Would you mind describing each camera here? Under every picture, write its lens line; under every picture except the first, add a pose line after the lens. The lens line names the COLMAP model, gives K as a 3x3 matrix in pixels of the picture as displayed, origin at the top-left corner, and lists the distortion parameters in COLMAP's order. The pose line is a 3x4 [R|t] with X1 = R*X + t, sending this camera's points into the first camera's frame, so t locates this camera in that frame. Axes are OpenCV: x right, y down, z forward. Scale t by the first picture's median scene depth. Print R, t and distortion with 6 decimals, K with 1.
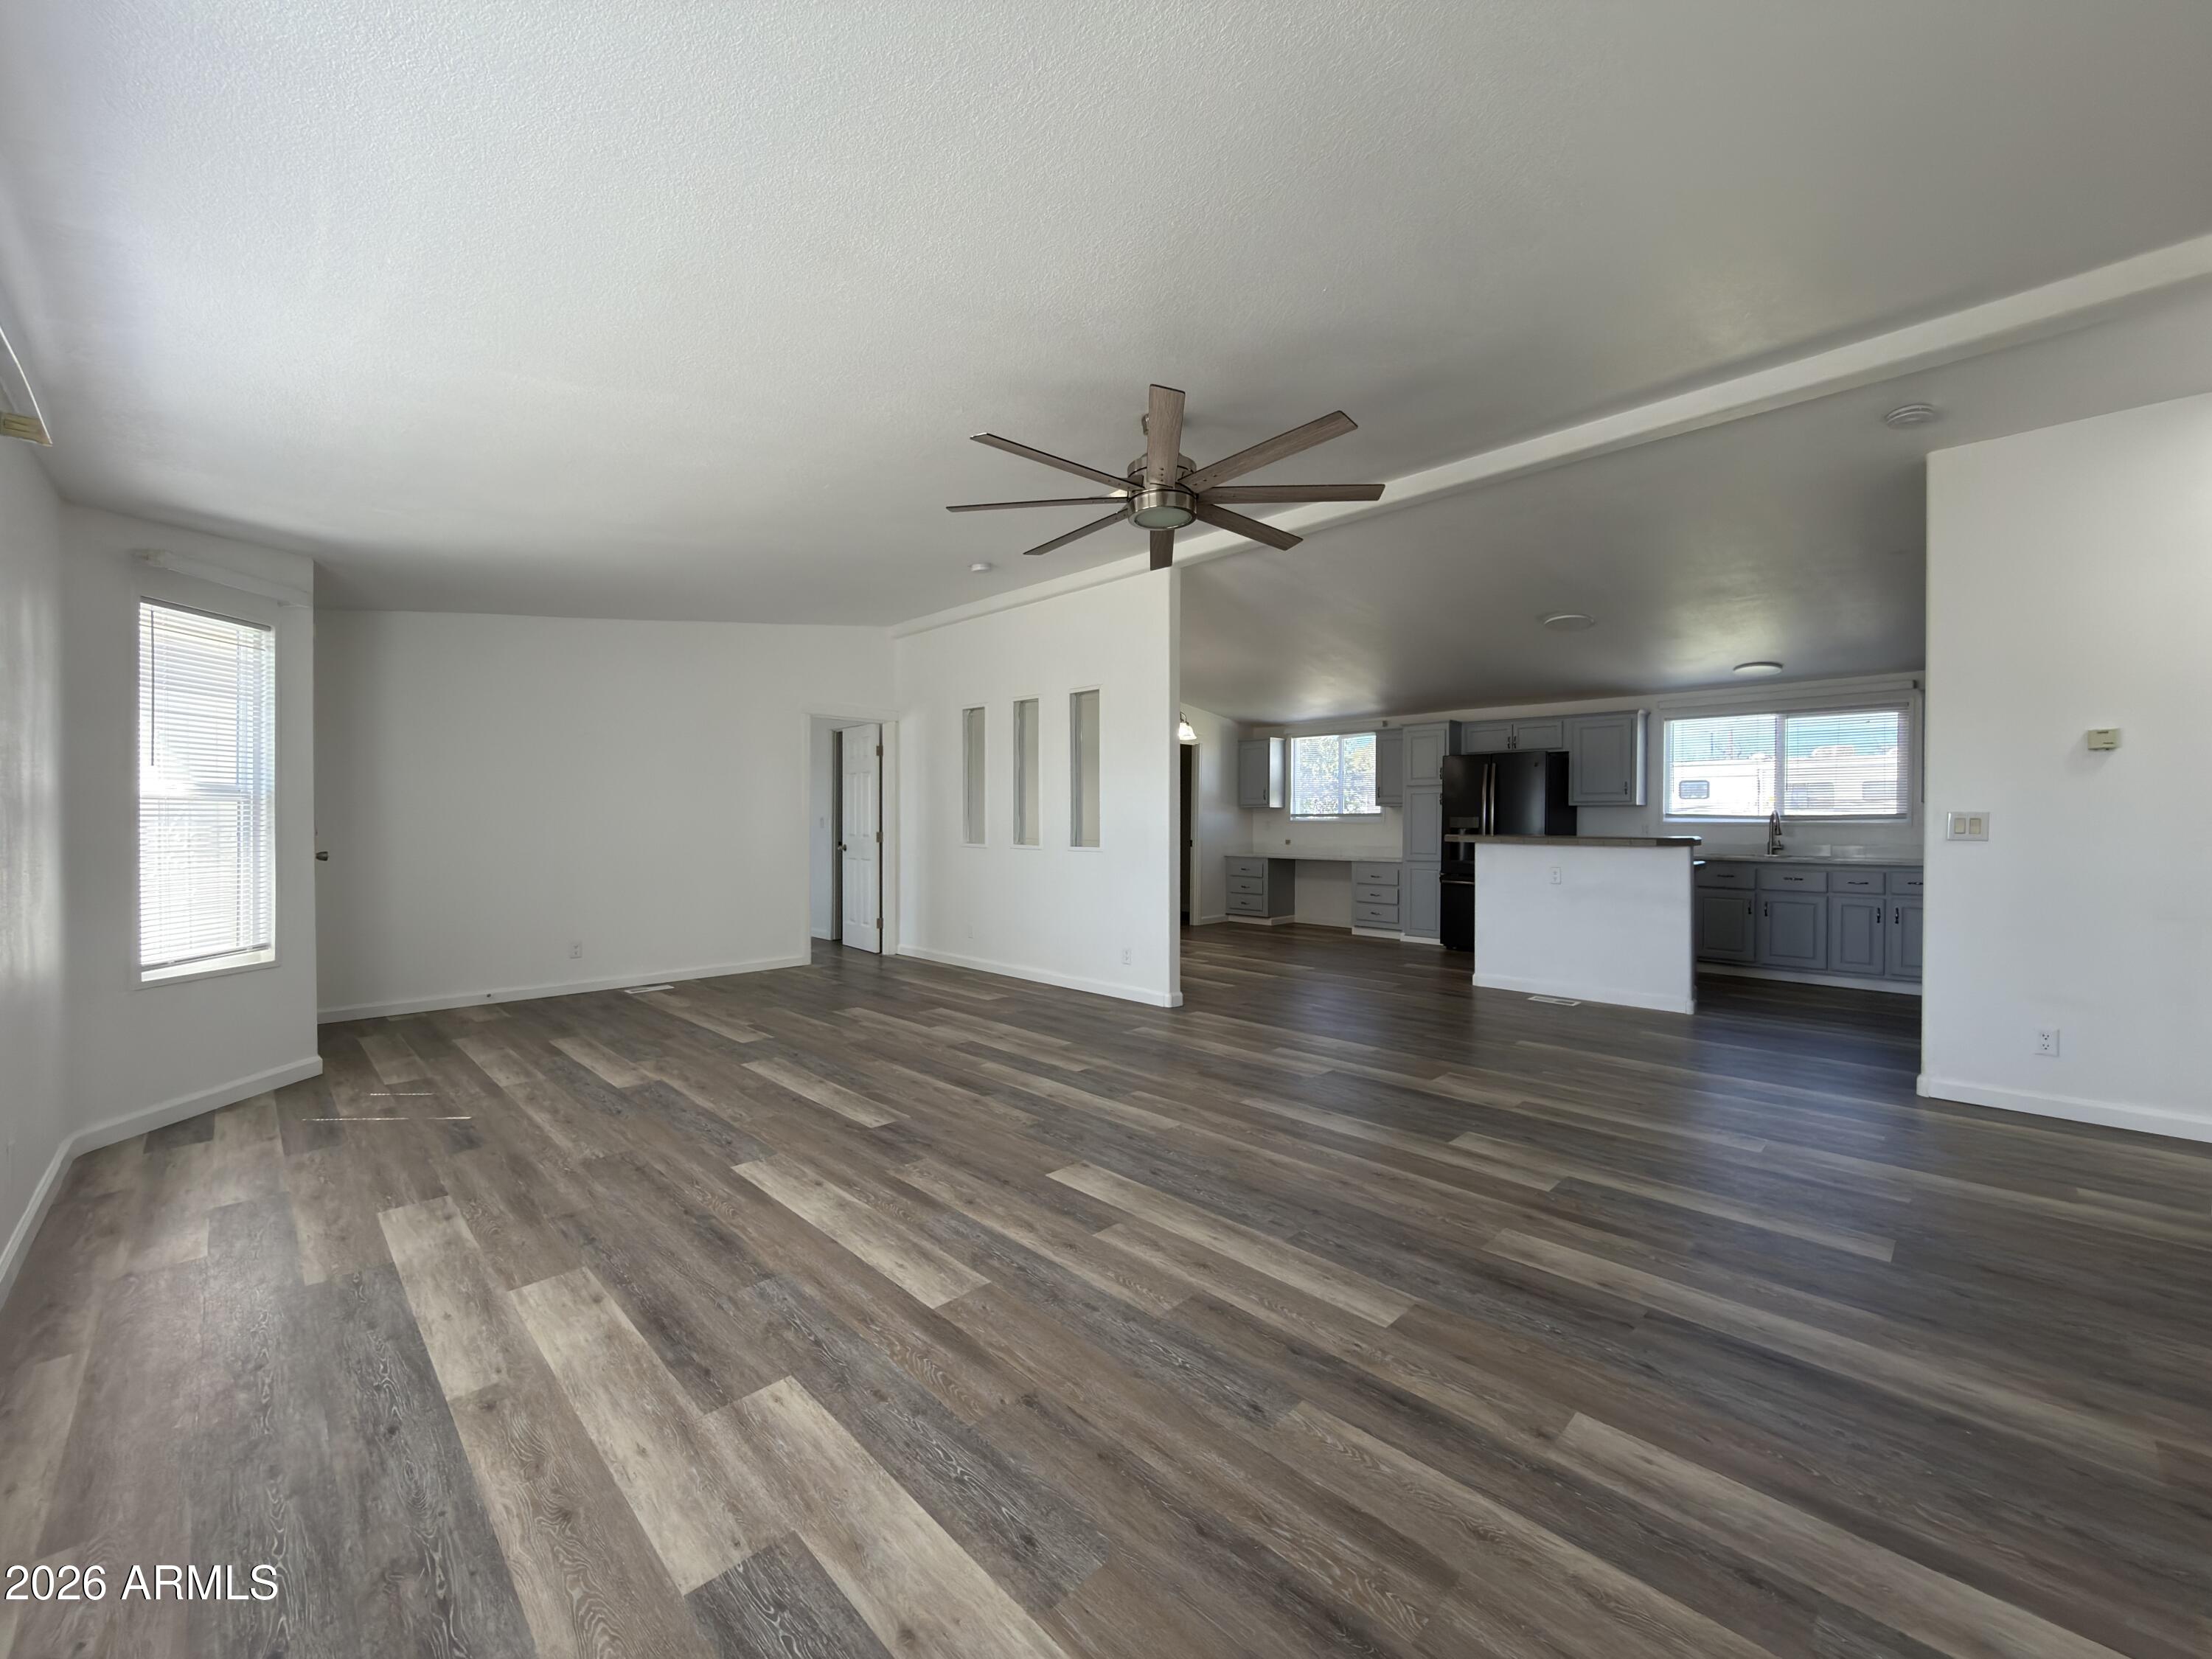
lens RADIAL K [[883.8, 0, 1105.7], [0, 883.8, 830.5], [0, 0, 1]] dist [-0.001020, 0.000171]
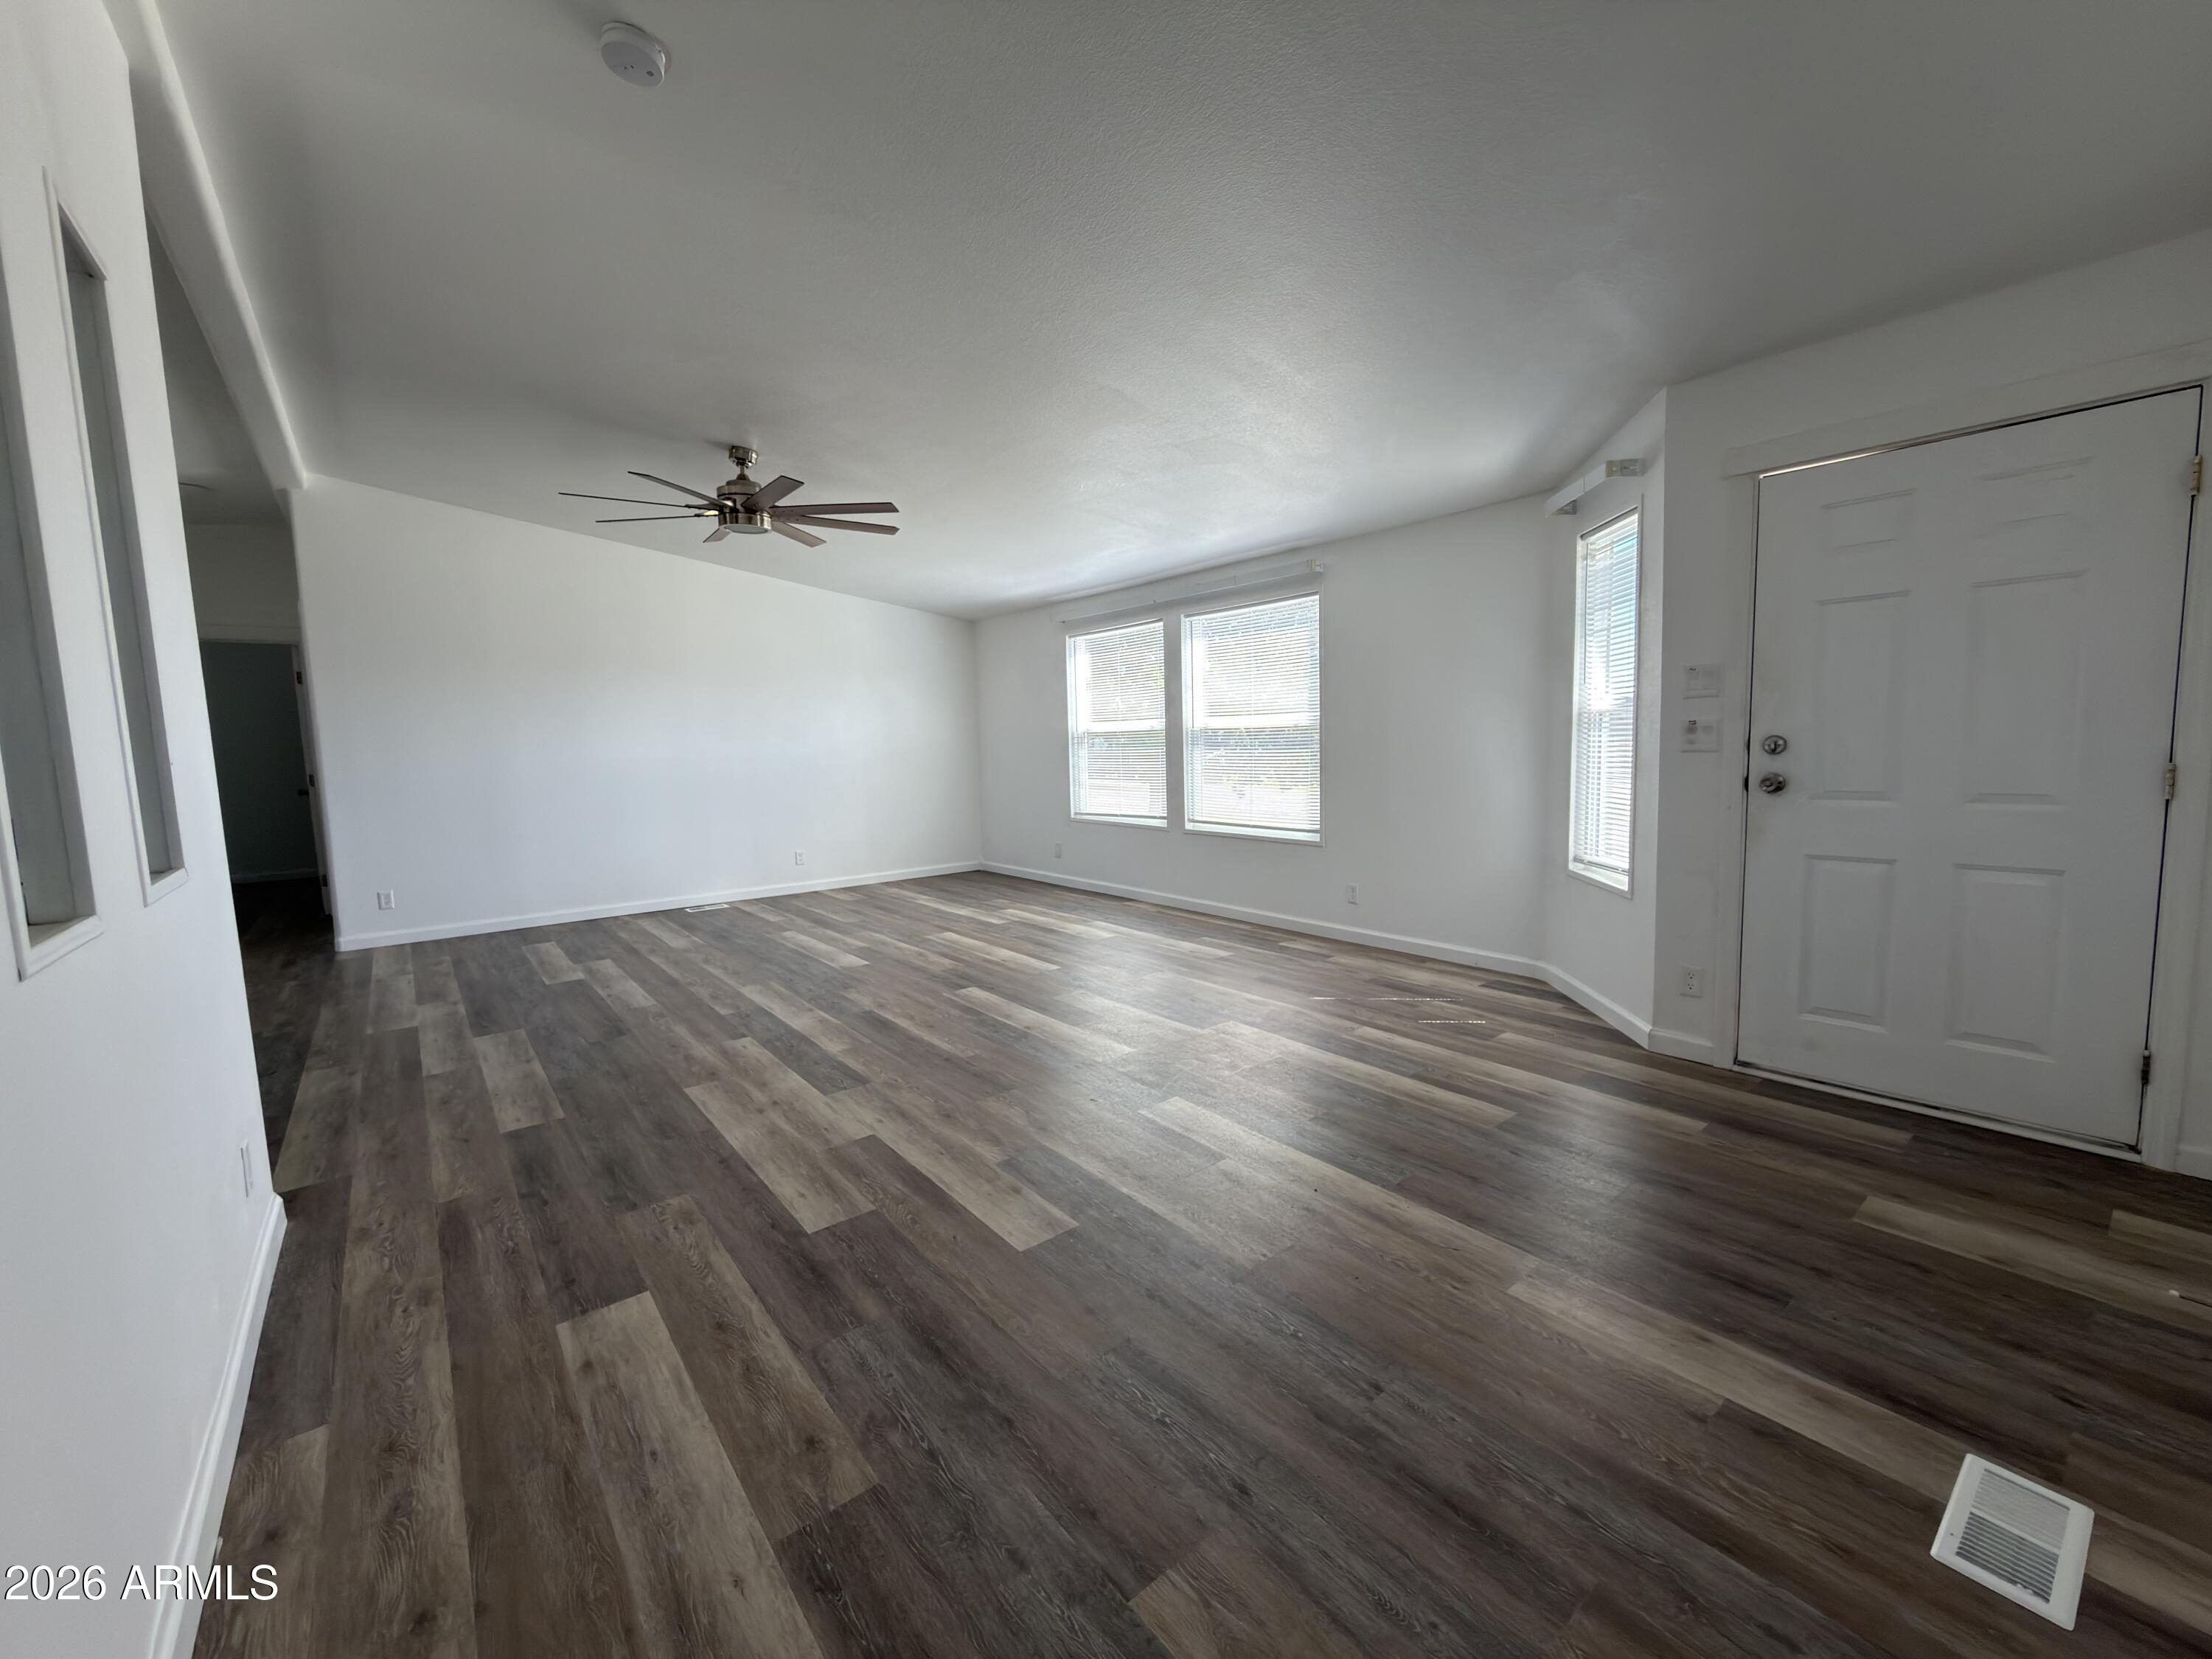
lens RADIAL K [[883.8, 0, 1105.8], [0, 883.8, 830.8], [0, 0, 1]] dist [-0.001020, 0.000171]
pose [[-0.994574, 0.012508, 0.103275, -0.654392], [0.024488, 0.992998, 0.115567, -0.036088], [-0.101106, 0.117469, -0.987916, 2.460795]]
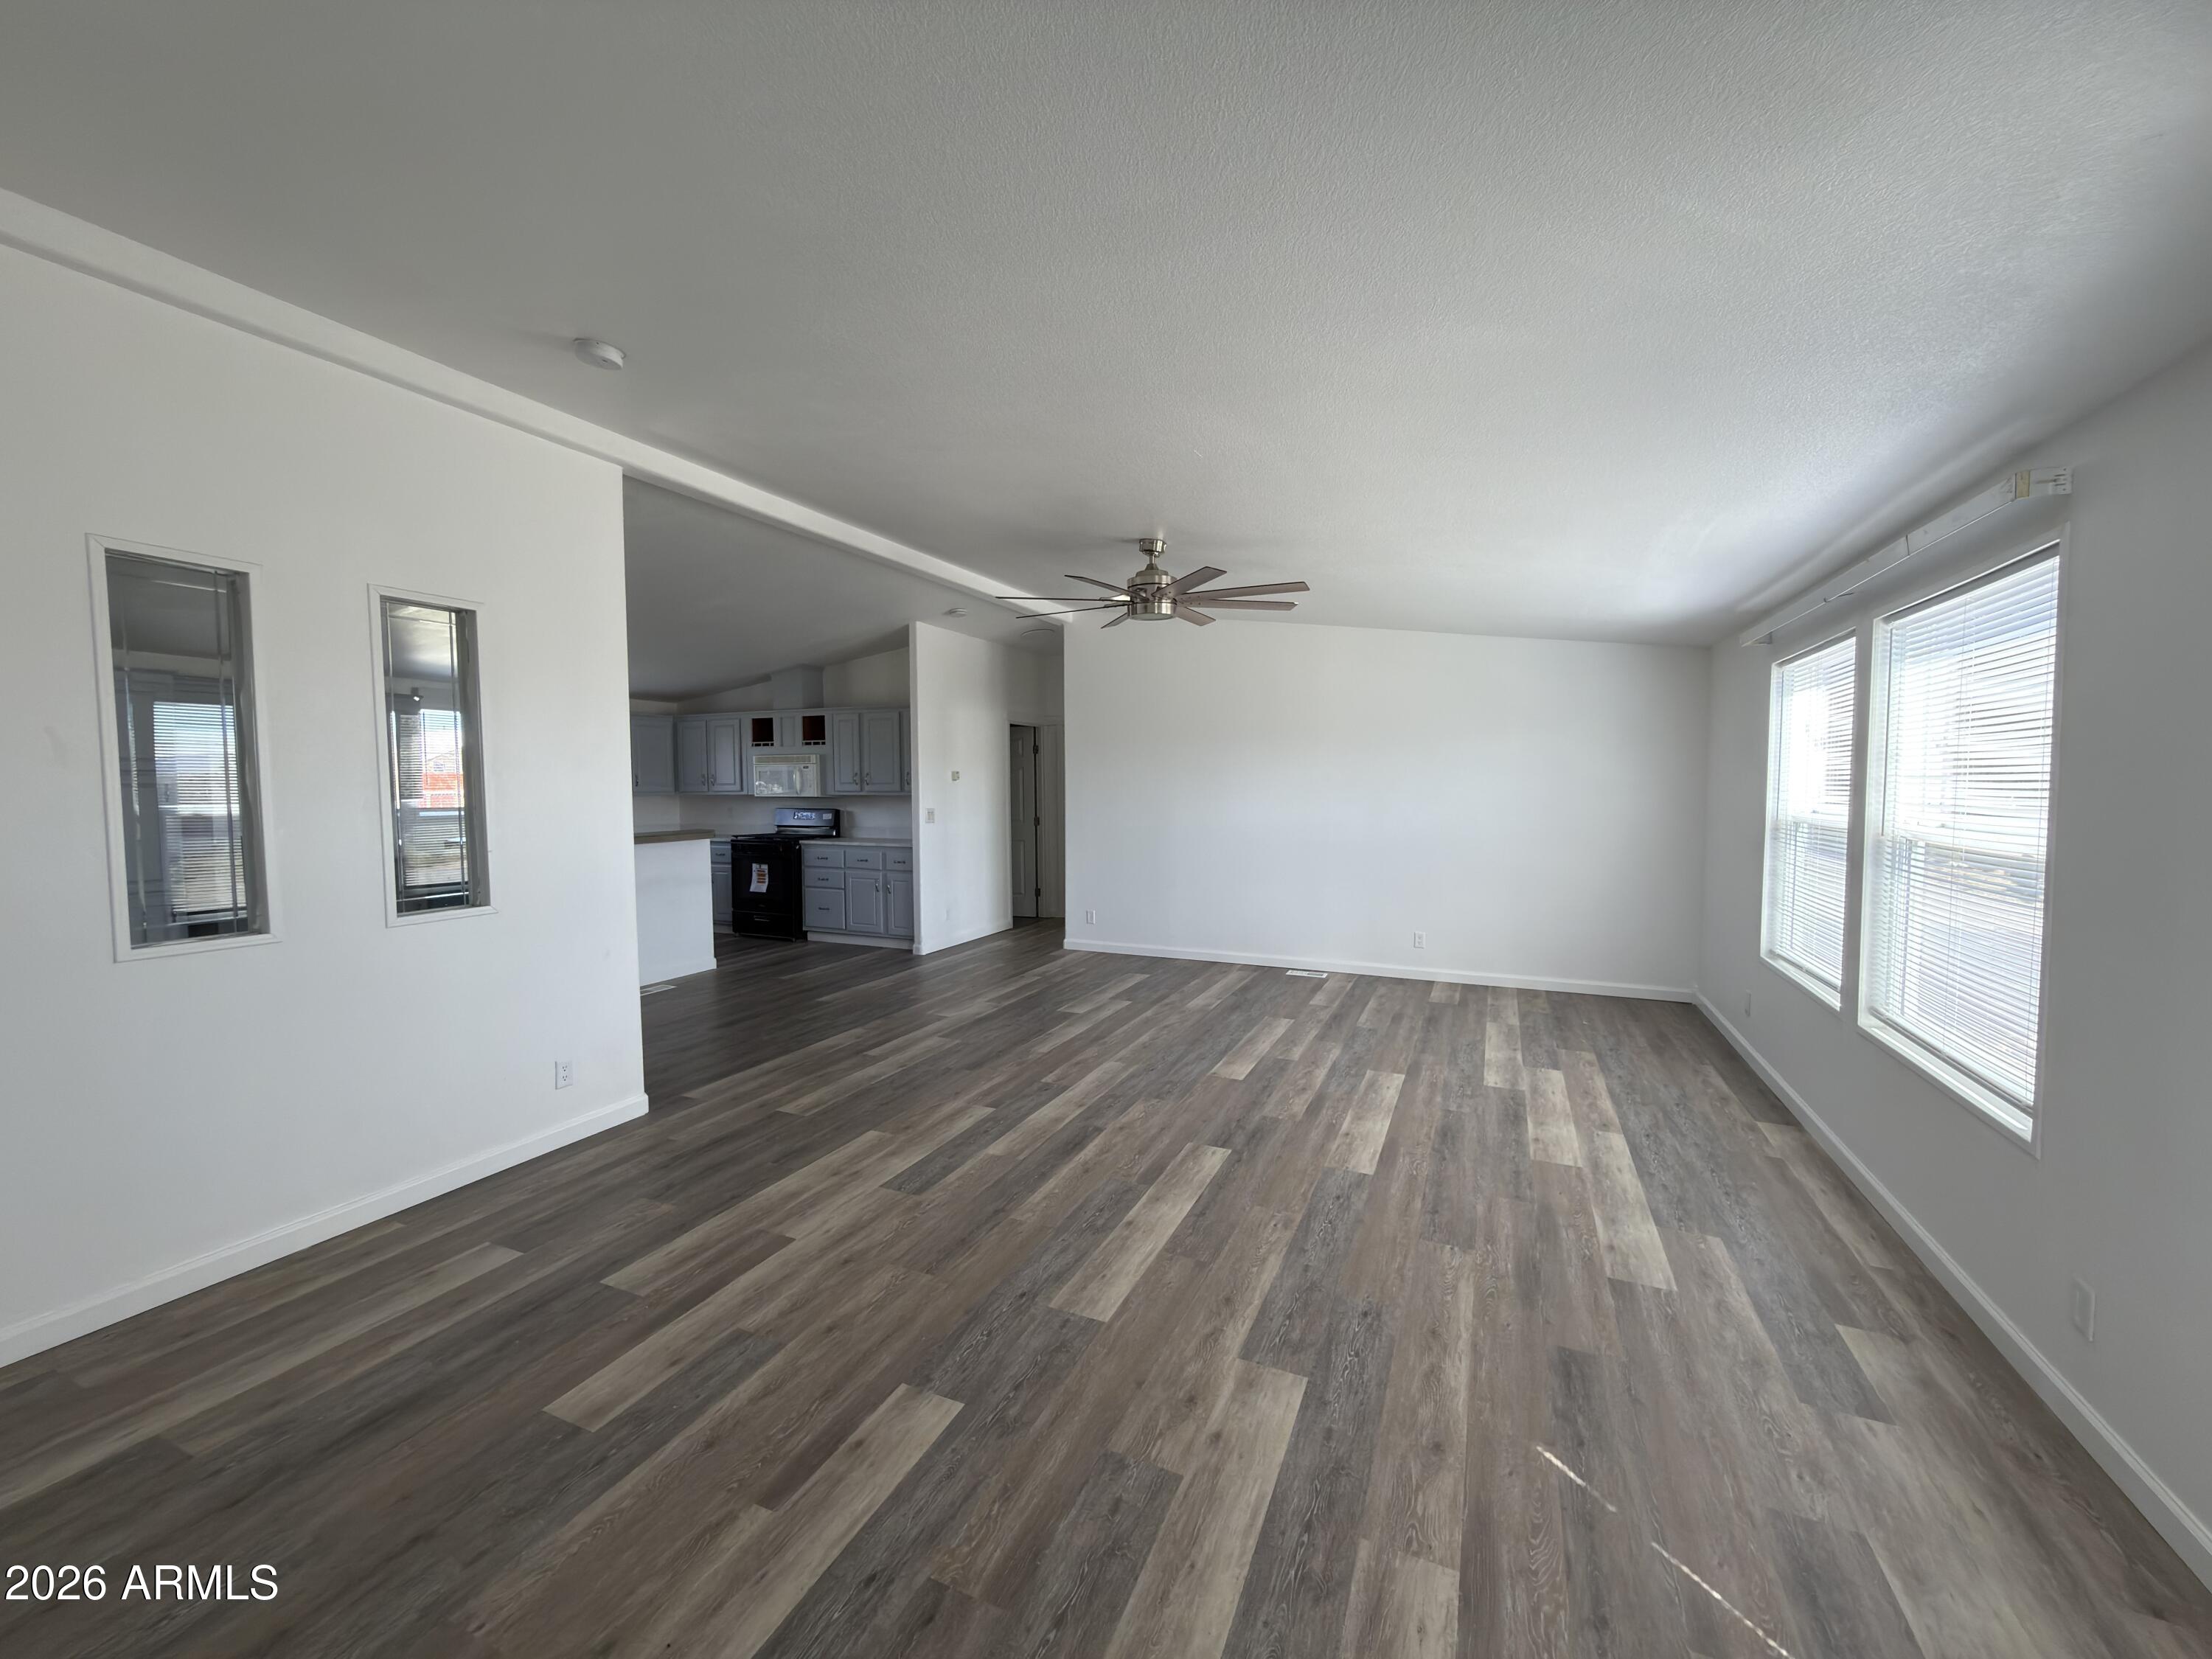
lens RADIAL K [[883.8, 0, 1105.1], [0, 883.8, 826.2], [0, 0, 1]] dist [-0.001020, 0.000171]
pose [[-0.363260, -0.048926, 0.930402, -1.273079], [0.011441, 0.998311, 0.056964, -0.110530], [-0.931617, 0.031338, -0.362087, 1.658019]]
